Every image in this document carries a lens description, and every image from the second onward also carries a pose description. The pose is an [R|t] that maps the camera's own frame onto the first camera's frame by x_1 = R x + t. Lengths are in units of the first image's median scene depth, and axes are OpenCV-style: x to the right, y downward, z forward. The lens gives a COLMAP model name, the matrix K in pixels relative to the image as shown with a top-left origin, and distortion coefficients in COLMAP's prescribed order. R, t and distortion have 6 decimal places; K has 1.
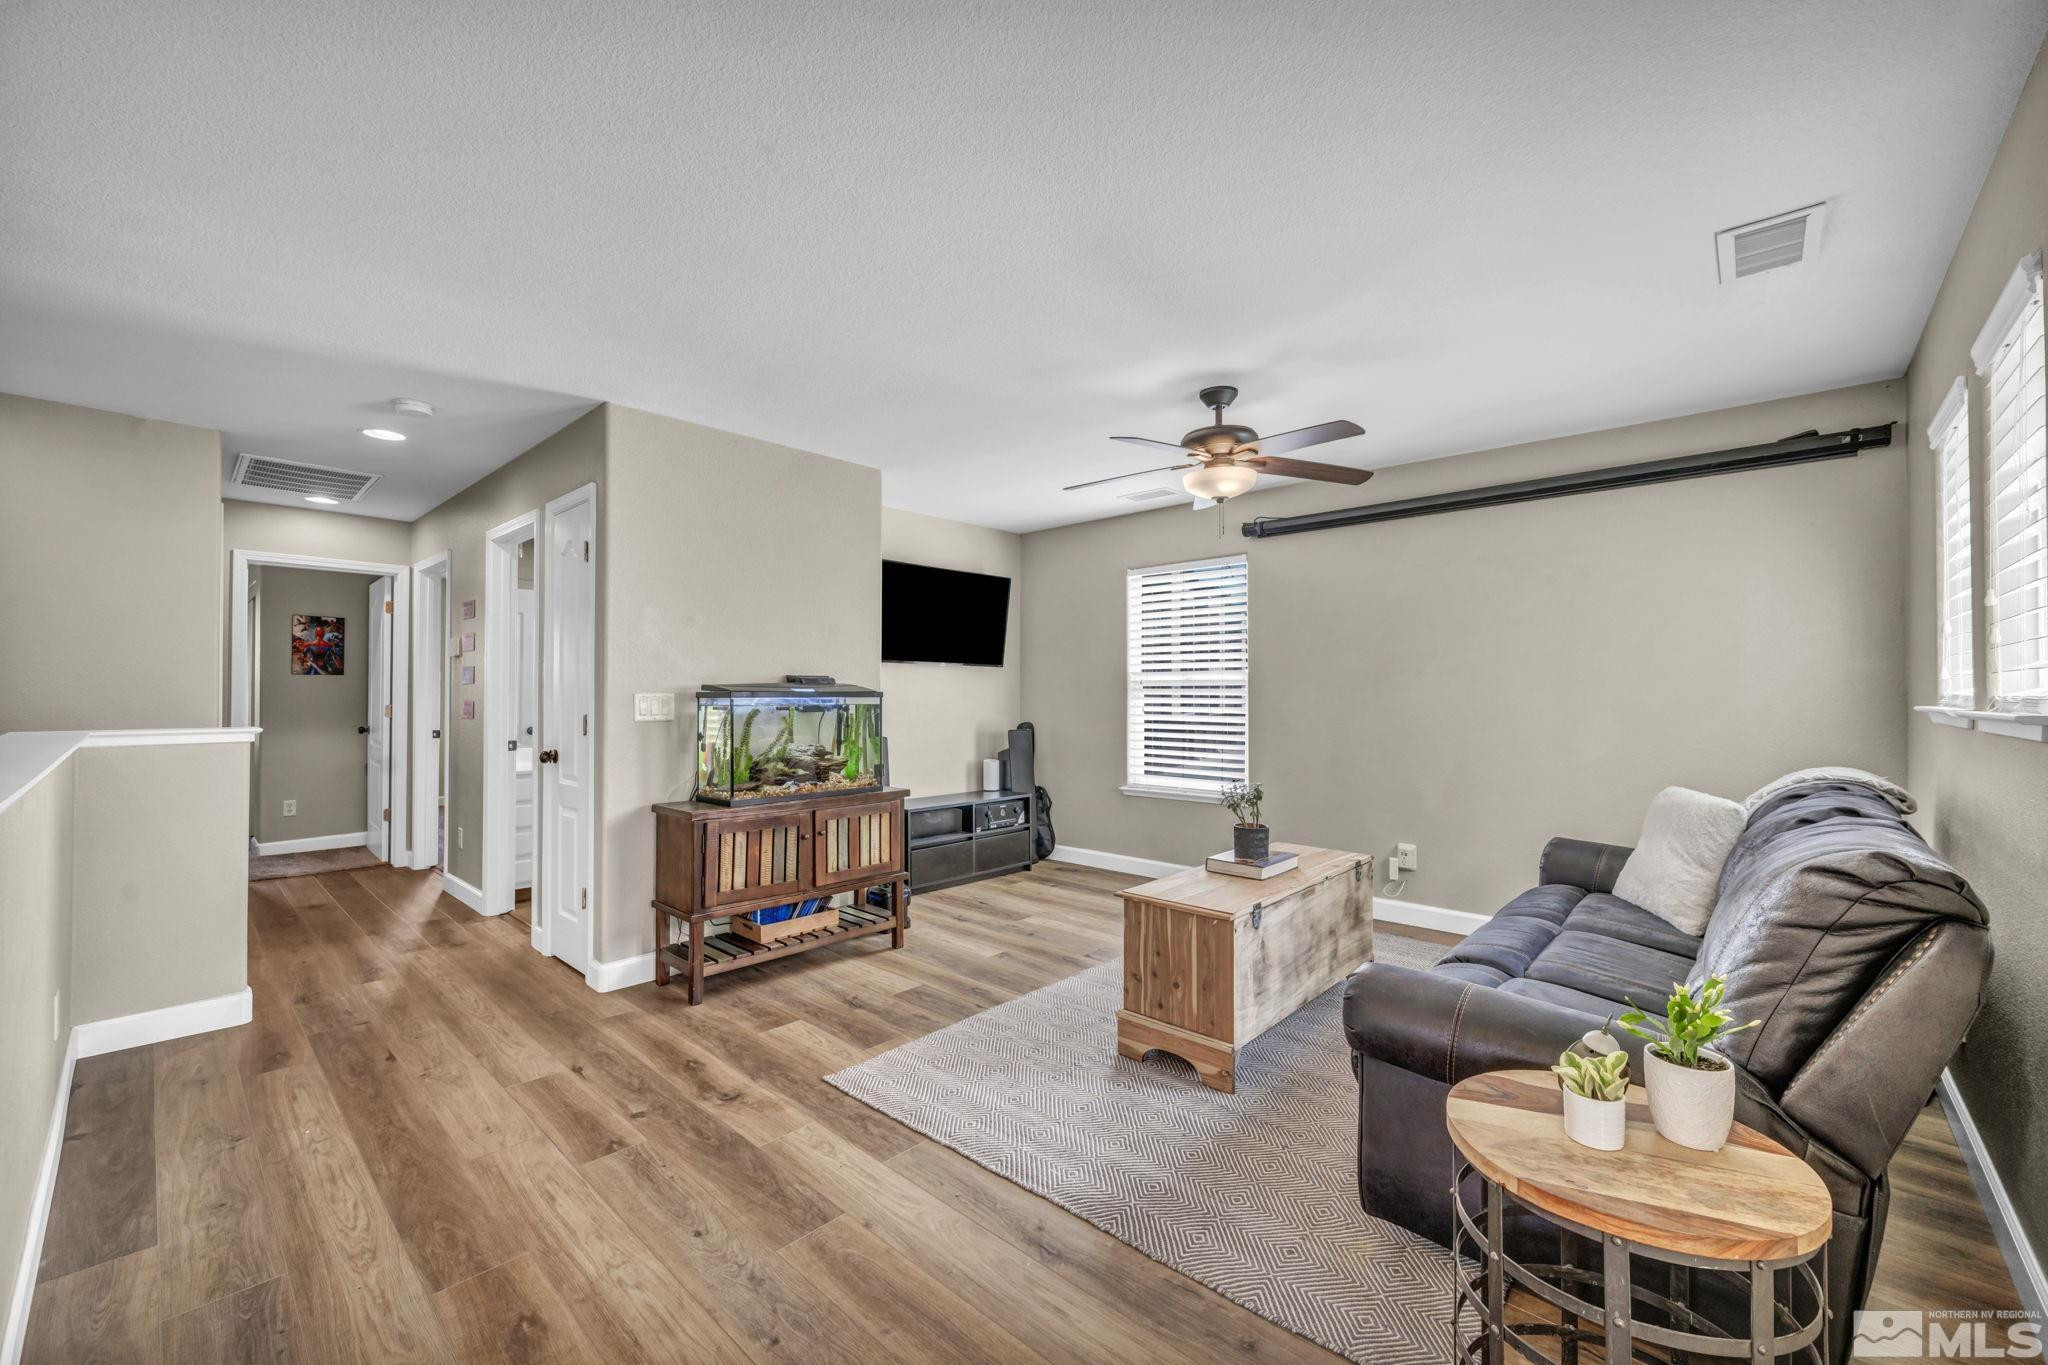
lens RADIAL K [[809.4, 0, 1024.6], [0, 809.4, 686.6], [0, 0, 1]] dist [-0.001718, 0.000030]
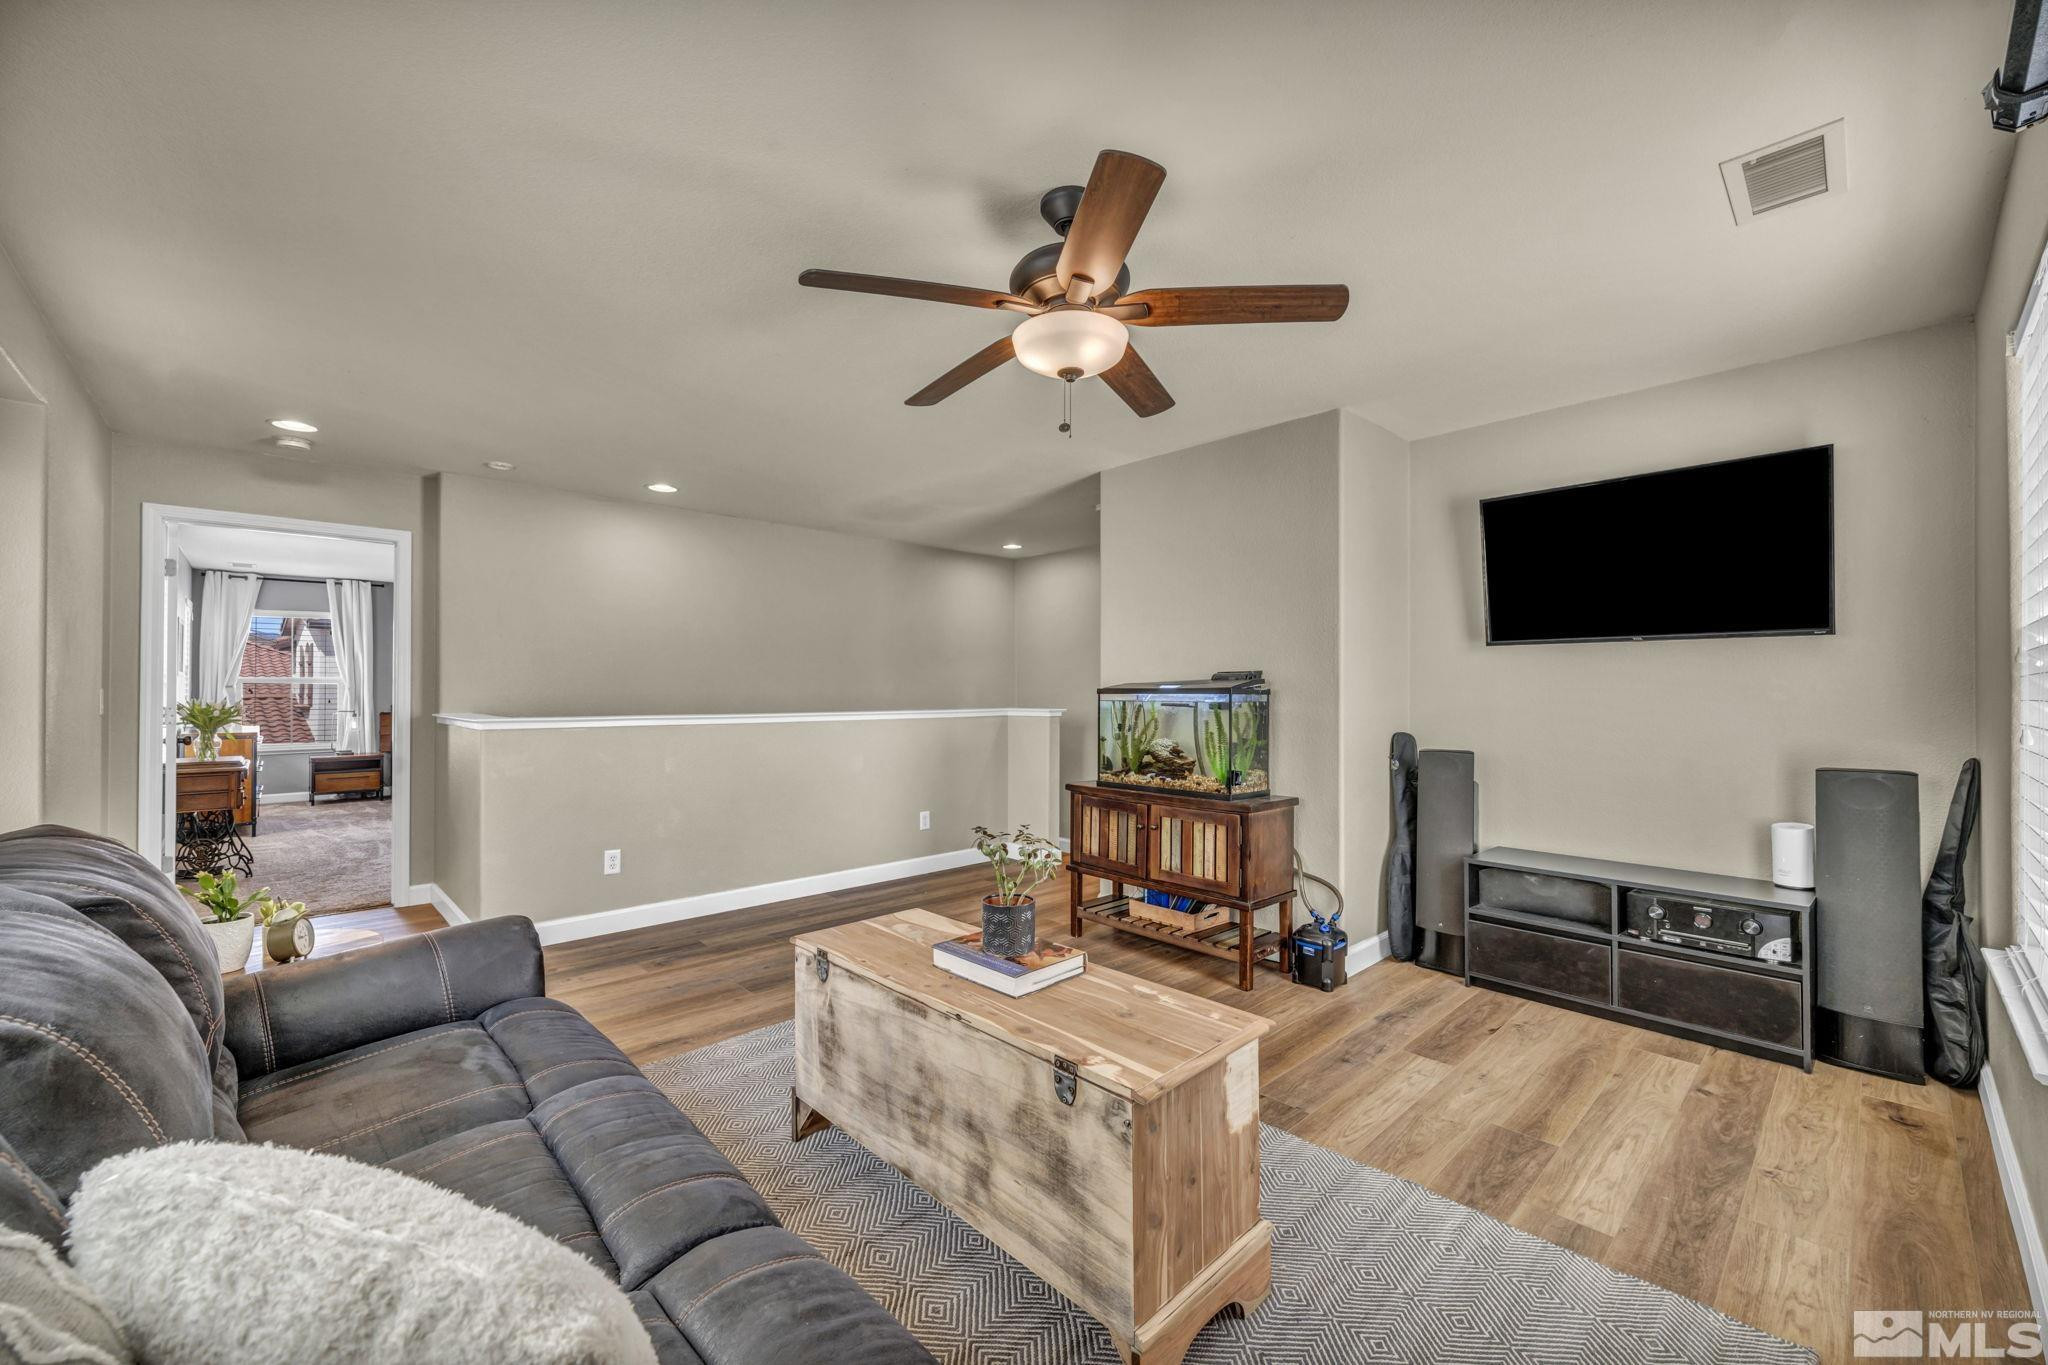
lens RADIAL K [[809.4, 0, 1024.8], [0, 809.4, 689.2], [0, 0, 1]] dist [-0.001718, 0.000030]
pose [[-0.074930, -0.010386, -0.997135, 0.732953], [0.007417, 0.999912, -0.010972, 0.015989], [0.997161, -0.008218, -0.074846, 0.864579]]
